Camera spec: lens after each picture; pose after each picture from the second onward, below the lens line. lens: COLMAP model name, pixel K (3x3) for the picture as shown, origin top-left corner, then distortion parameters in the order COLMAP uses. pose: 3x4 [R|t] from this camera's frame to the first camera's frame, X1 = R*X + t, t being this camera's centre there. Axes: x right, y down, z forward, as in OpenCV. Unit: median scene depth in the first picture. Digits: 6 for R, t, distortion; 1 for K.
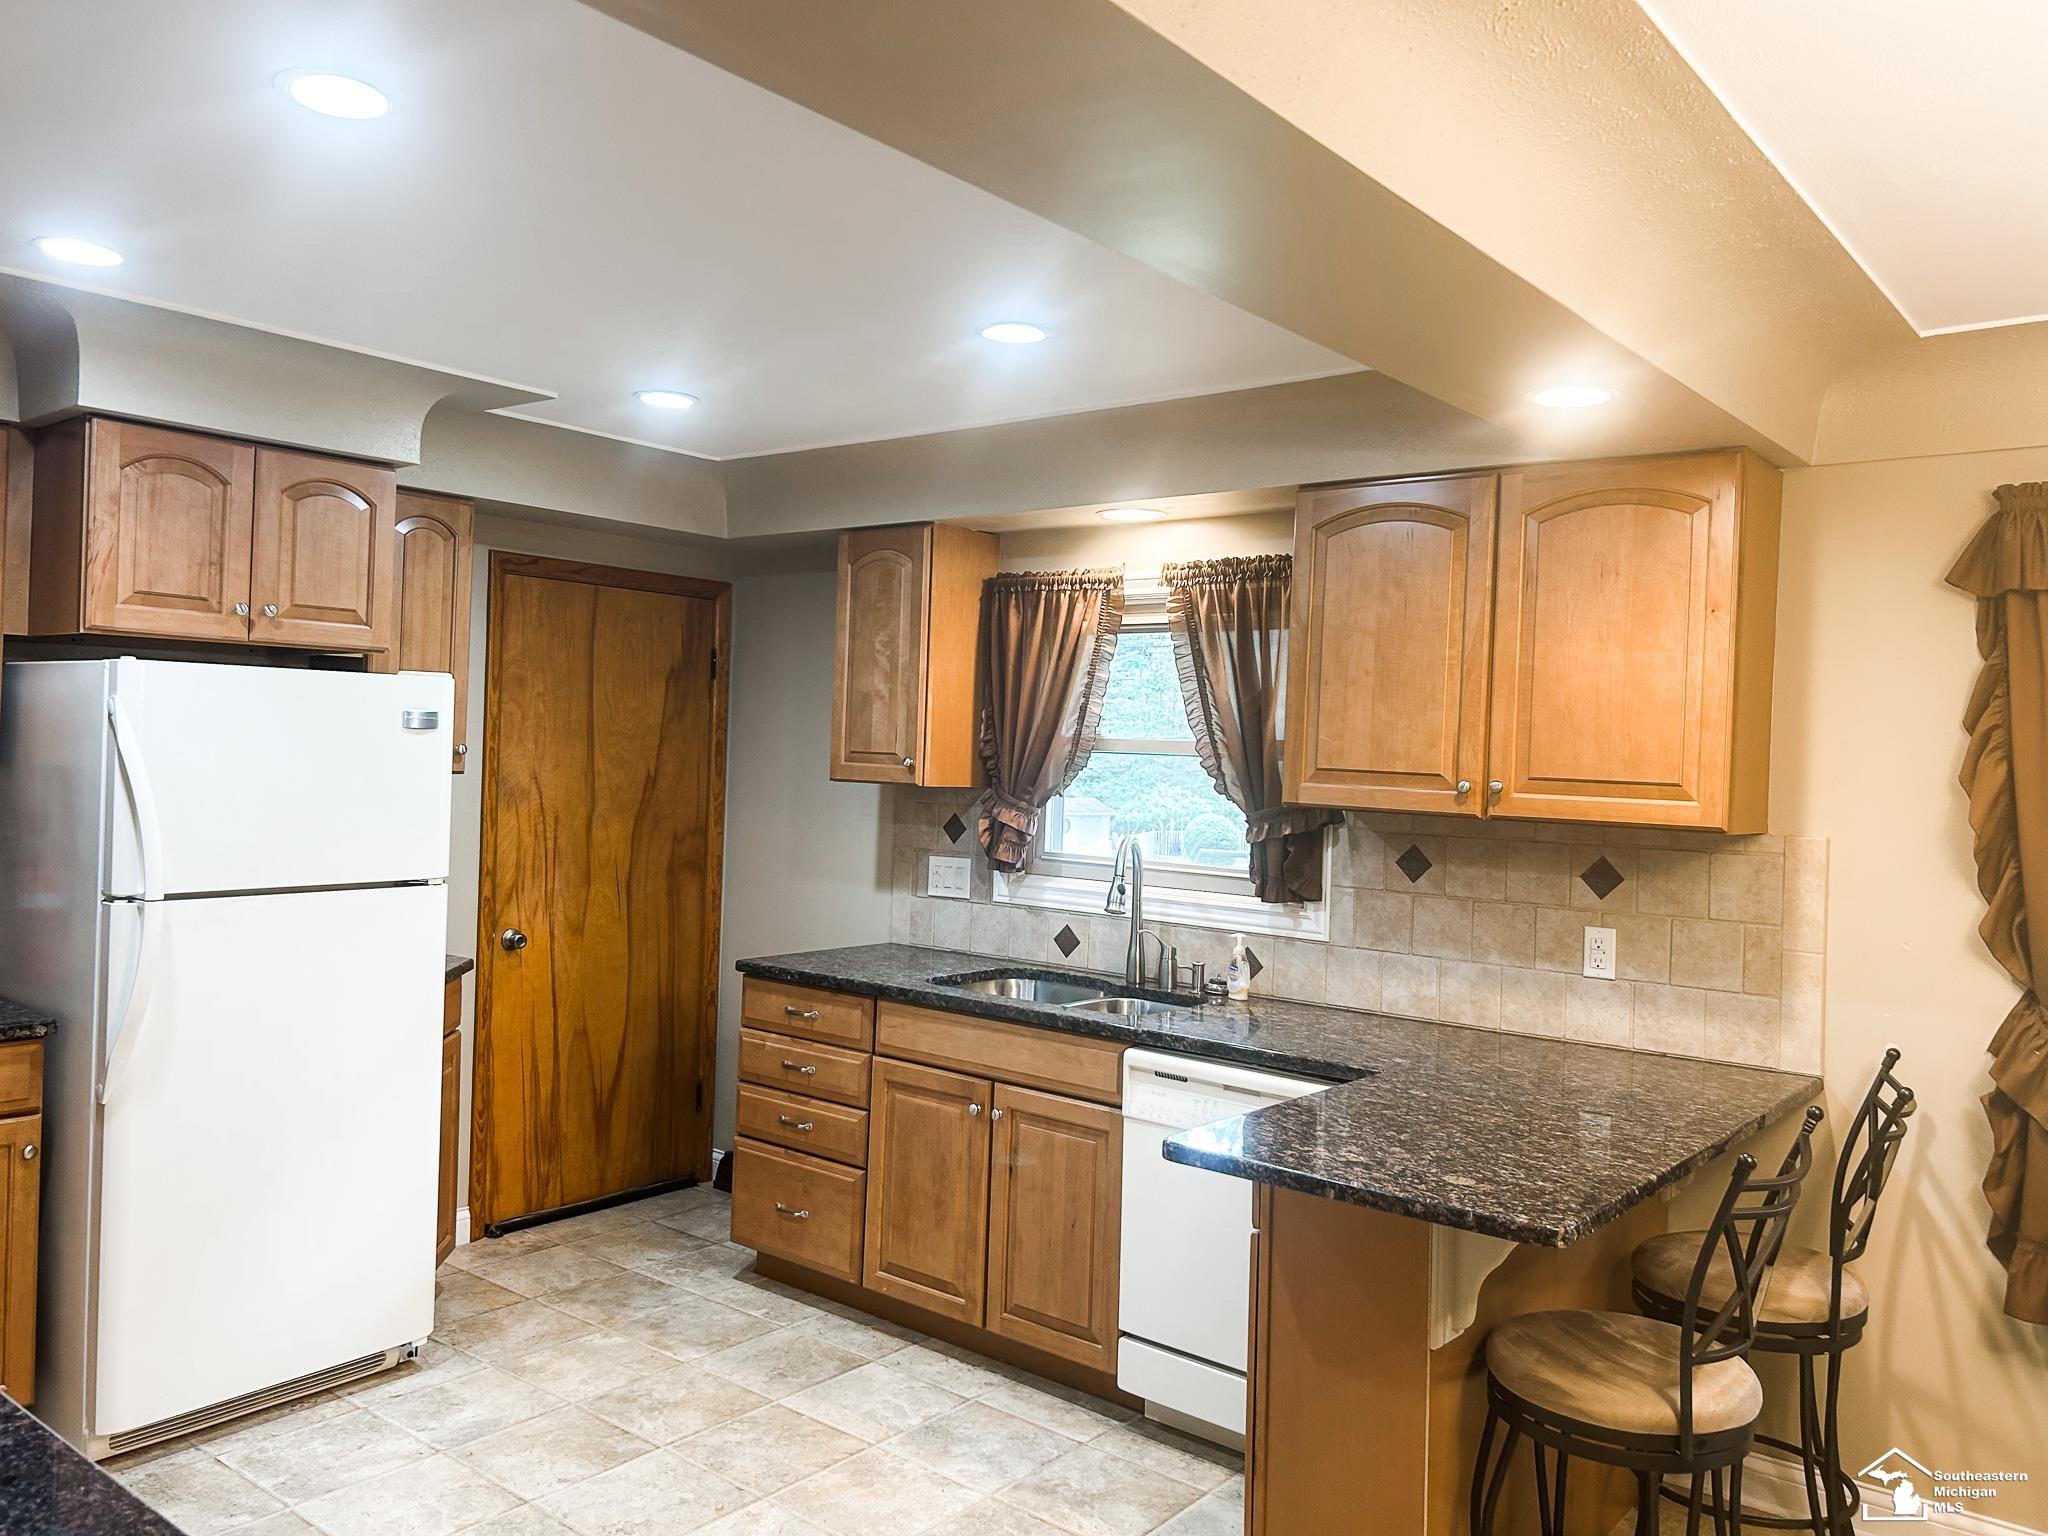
lens RADIAL K [[1552.4, 0, 1024.0], [0, 1552.4, 768.0], [0, 0, 1]] dist [0.082787, -0.112801]
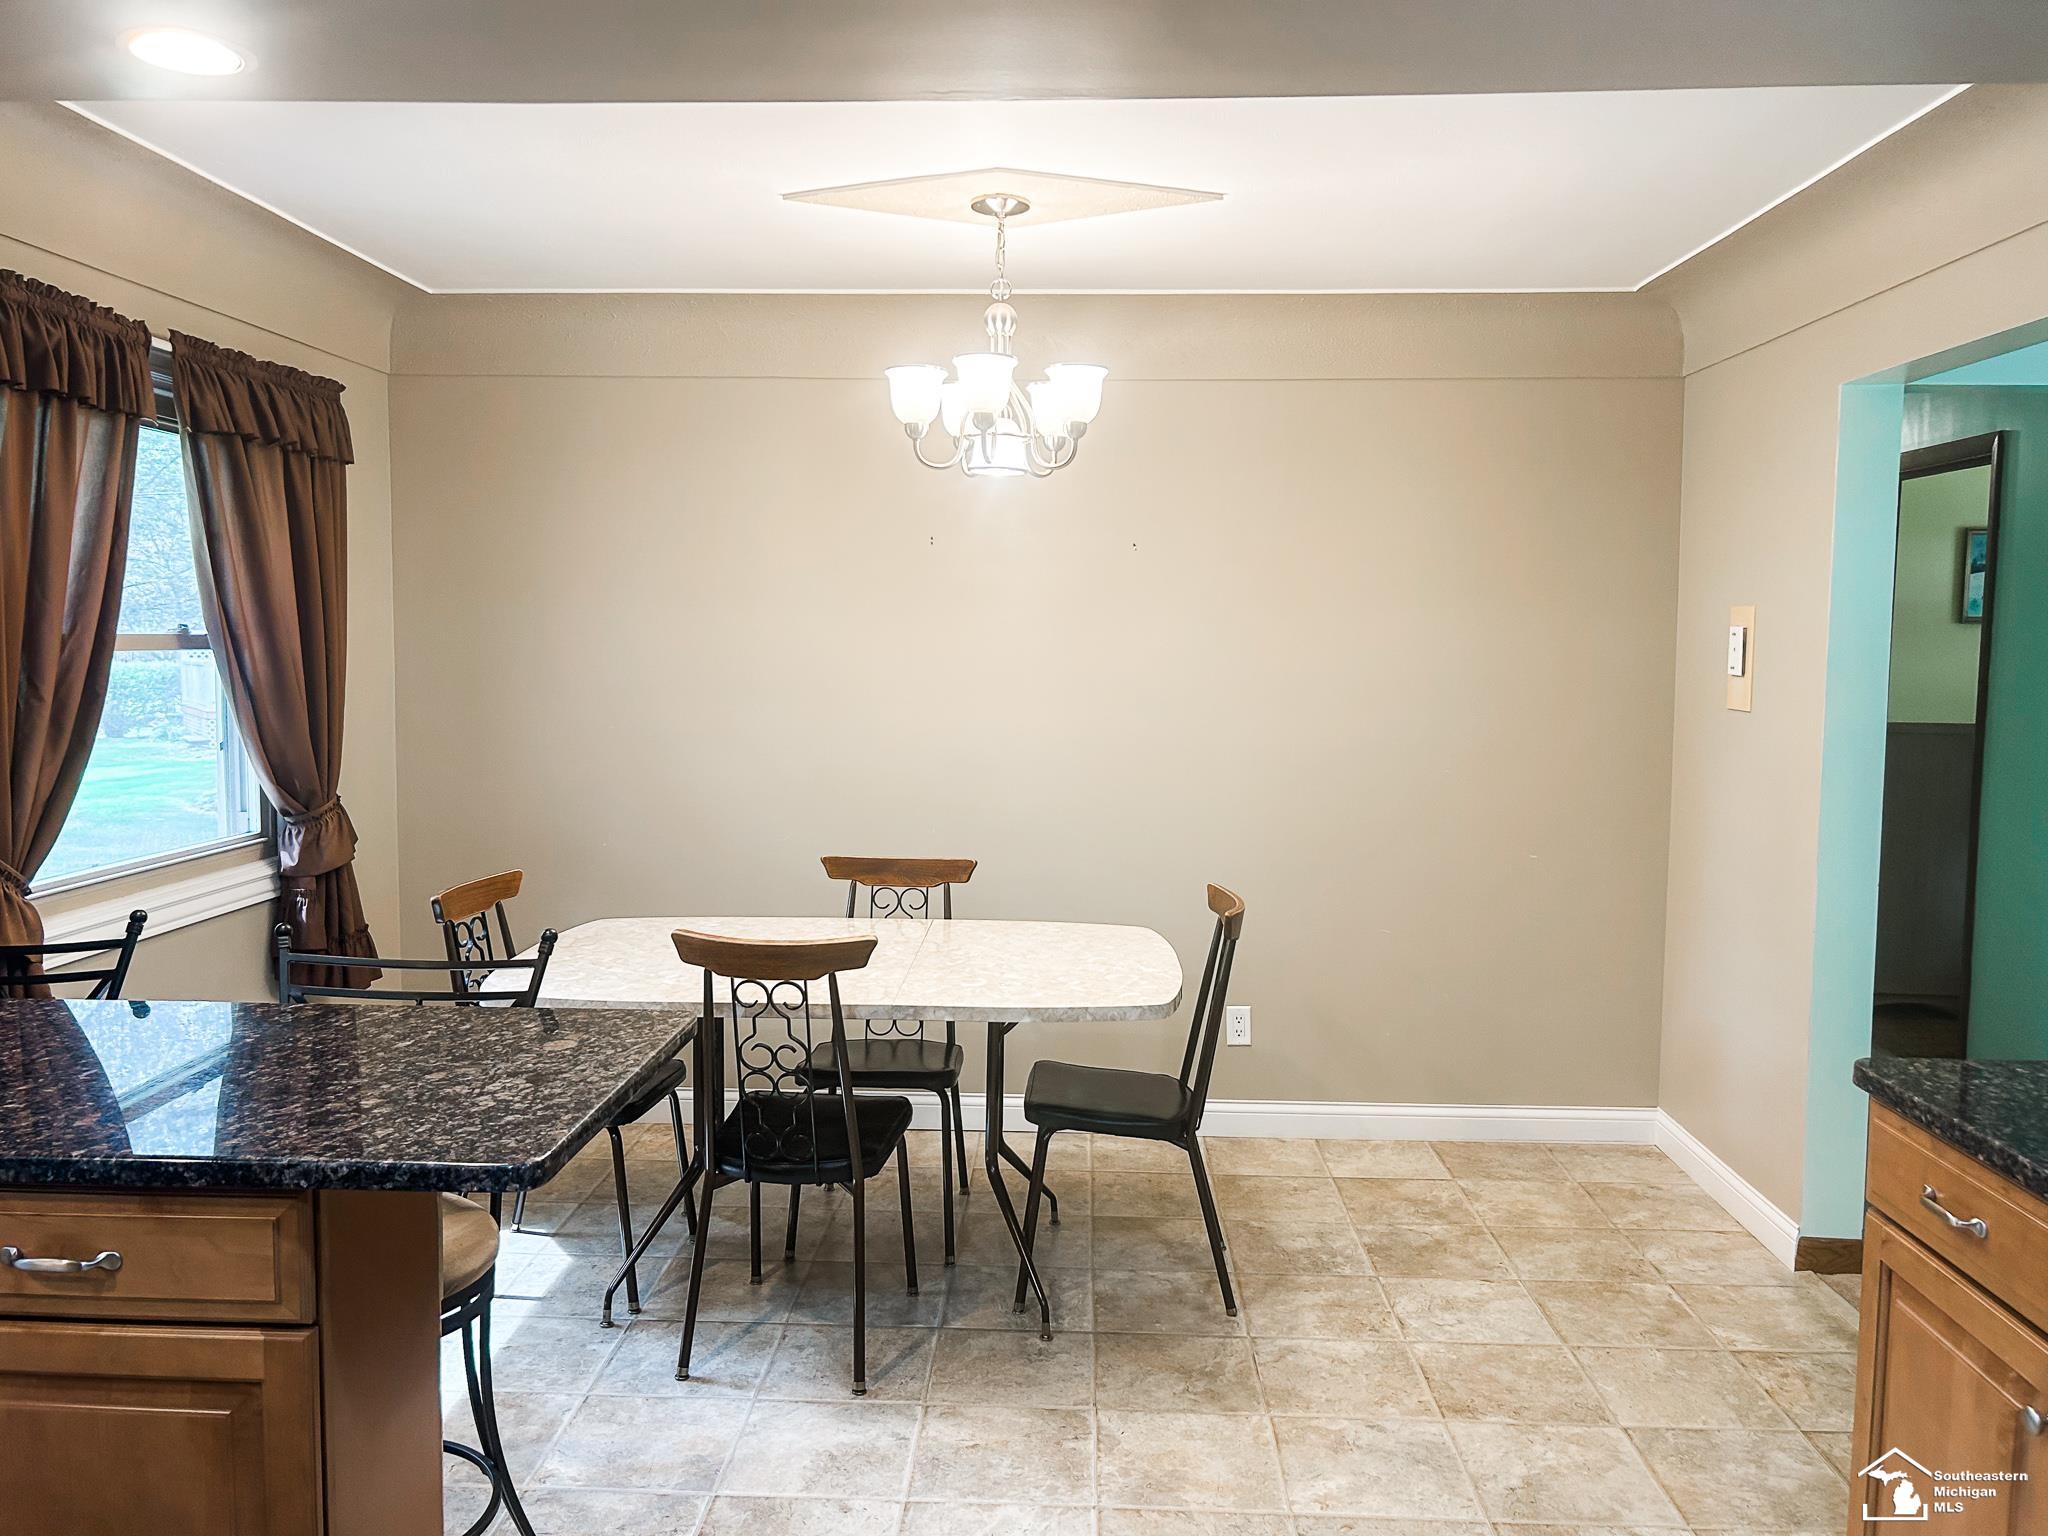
lens RADIAL K [[1563.7, 0, 1024.0], [0, 1563.7, 768.0], [0, 0, 1]] dist [0.028904, -0.001833]
pose [[-0.592998, -0.108999, 0.797792, -0.340961], [-0.021785, 0.992604, 0.119423, -0.002344], [-0.804909, 0.053438, -0.590987, 0.783239]]
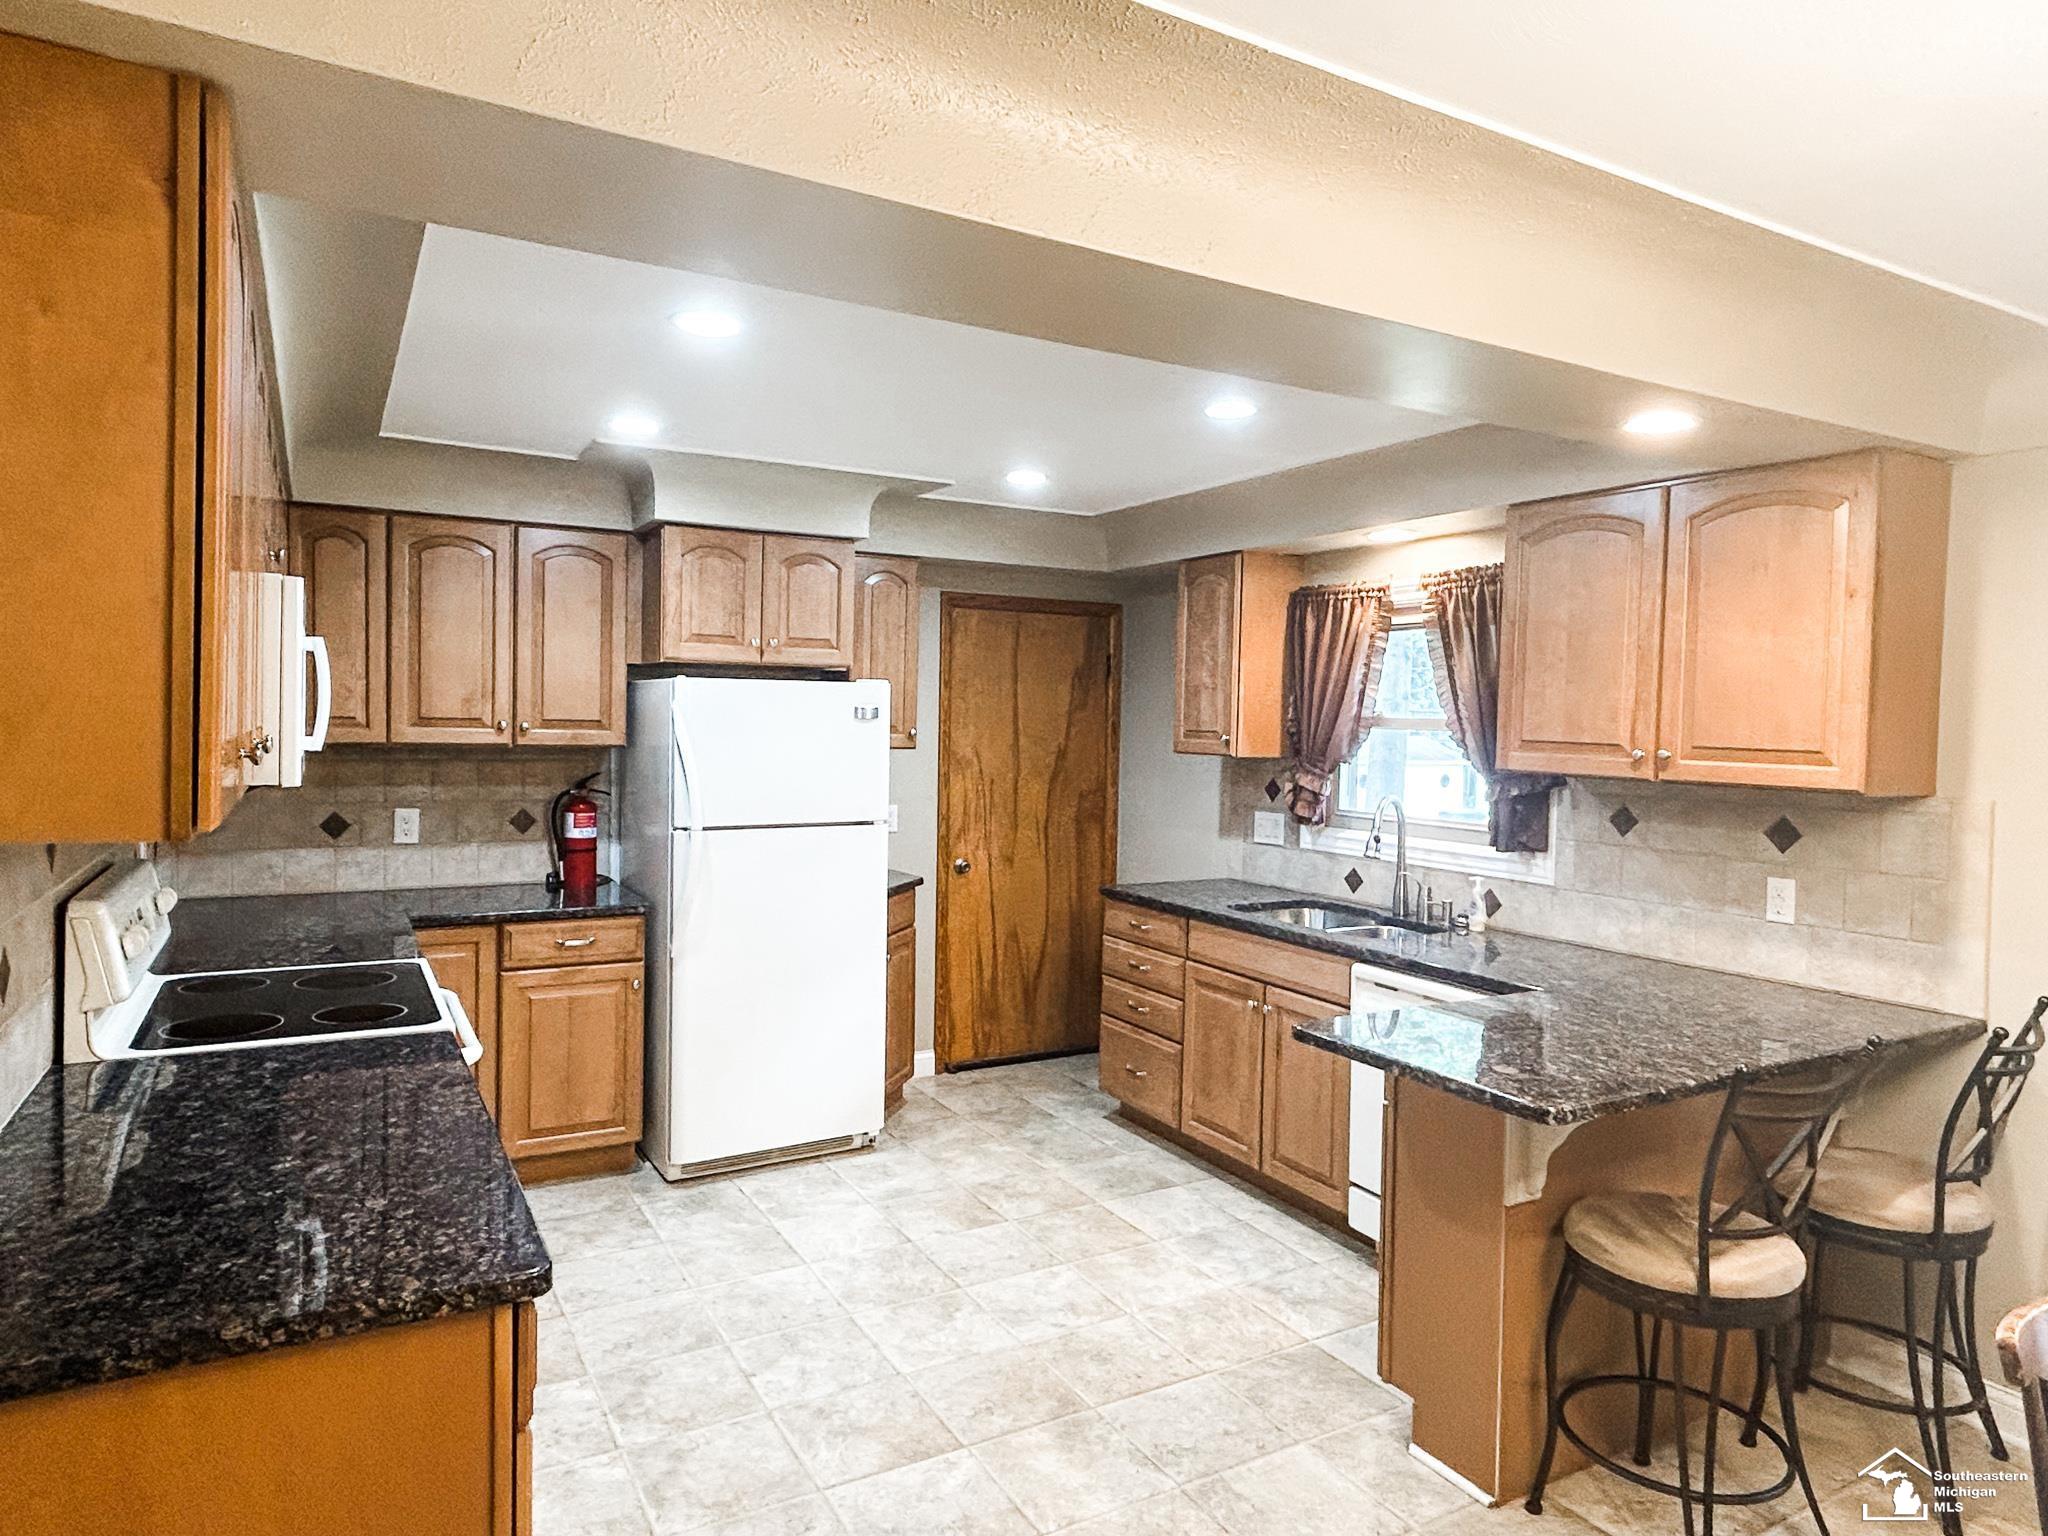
lens RADIAL K [[1252.4, 0, 1024.0], [0, 1252.4, 768.0], [0, 0, 1]] dist [-0.001351, -0.000632]
pose [[0.930449, -0.000553, -0.366420, 0.172095], [0.007708, 0.999807, 0.018065, 0.001338], [0.366339, -0.019633, 0.930274, -0.036756]]
